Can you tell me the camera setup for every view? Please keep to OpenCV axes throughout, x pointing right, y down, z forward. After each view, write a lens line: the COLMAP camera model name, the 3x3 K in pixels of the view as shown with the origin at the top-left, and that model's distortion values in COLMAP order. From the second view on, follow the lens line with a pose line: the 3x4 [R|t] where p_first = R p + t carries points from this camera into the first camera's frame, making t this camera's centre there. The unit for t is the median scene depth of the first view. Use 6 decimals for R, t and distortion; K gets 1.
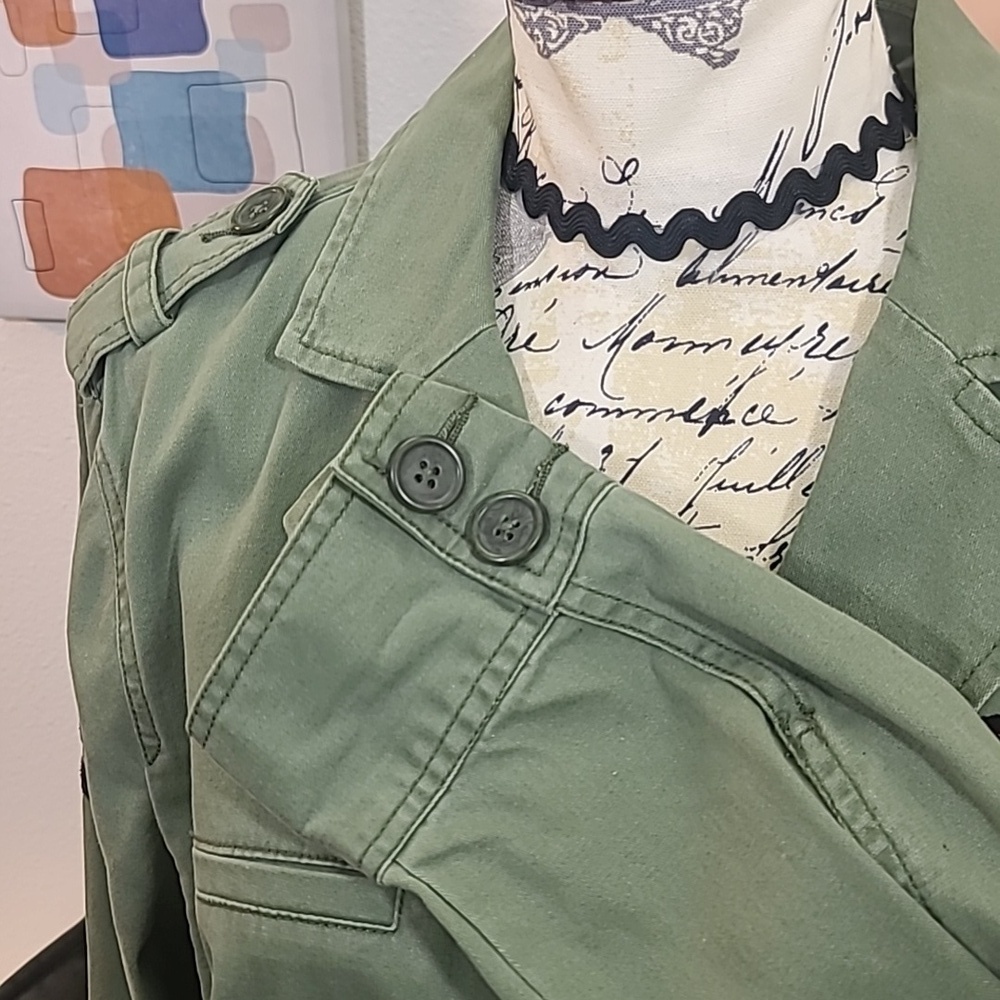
lens RADIAL K [[1553.0, 0, 500.0], [0, 1553.0, 500.0], [0, 0, 1]] dist [0.132853, -0.884668]
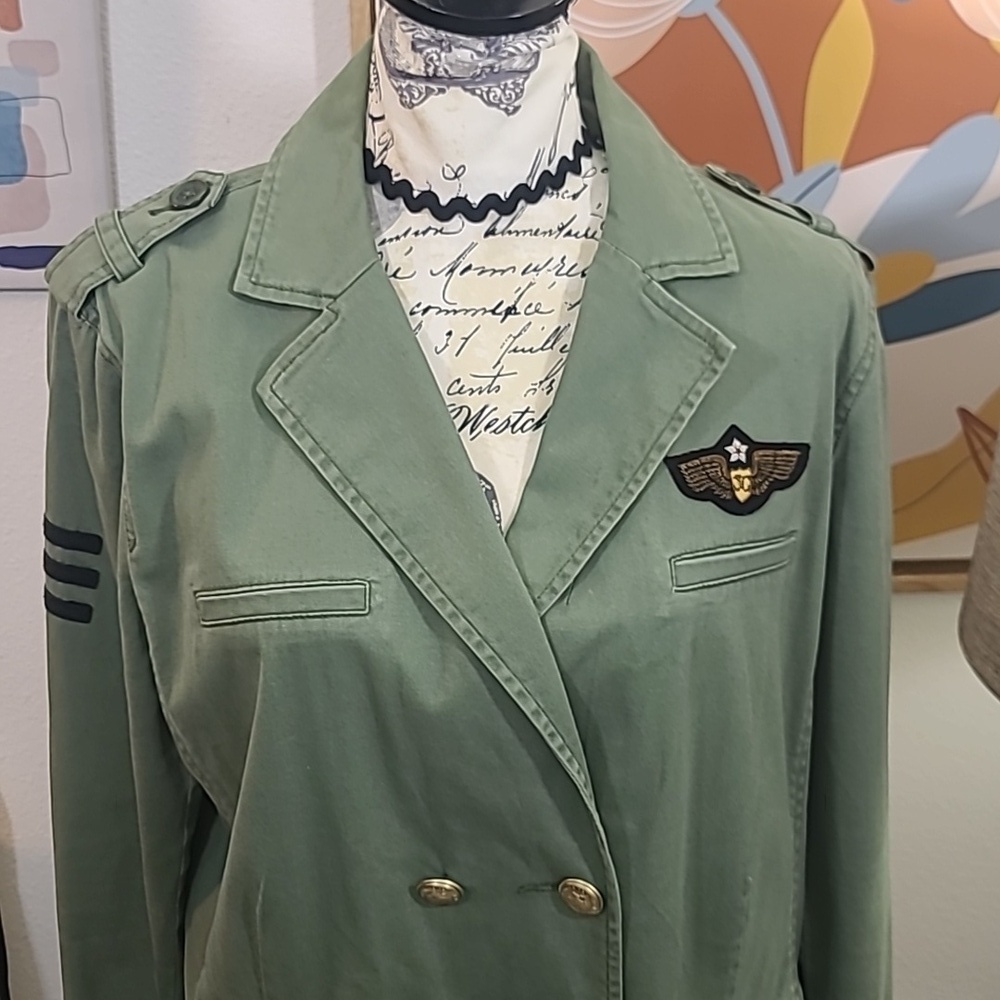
lens RADIAL K [[1553.0, 0, 500.0], [0, 1553.0, 500.0], [0, 0, 1]] dist [0.132853, -0.884668]
pose [[0.934684, -0.084446, 0.345305, -0.502004], [0.078769, 0.996427, 0.030467, 0.106054], [-0.346644, -0.001278, 0.937996, -0.656641]]
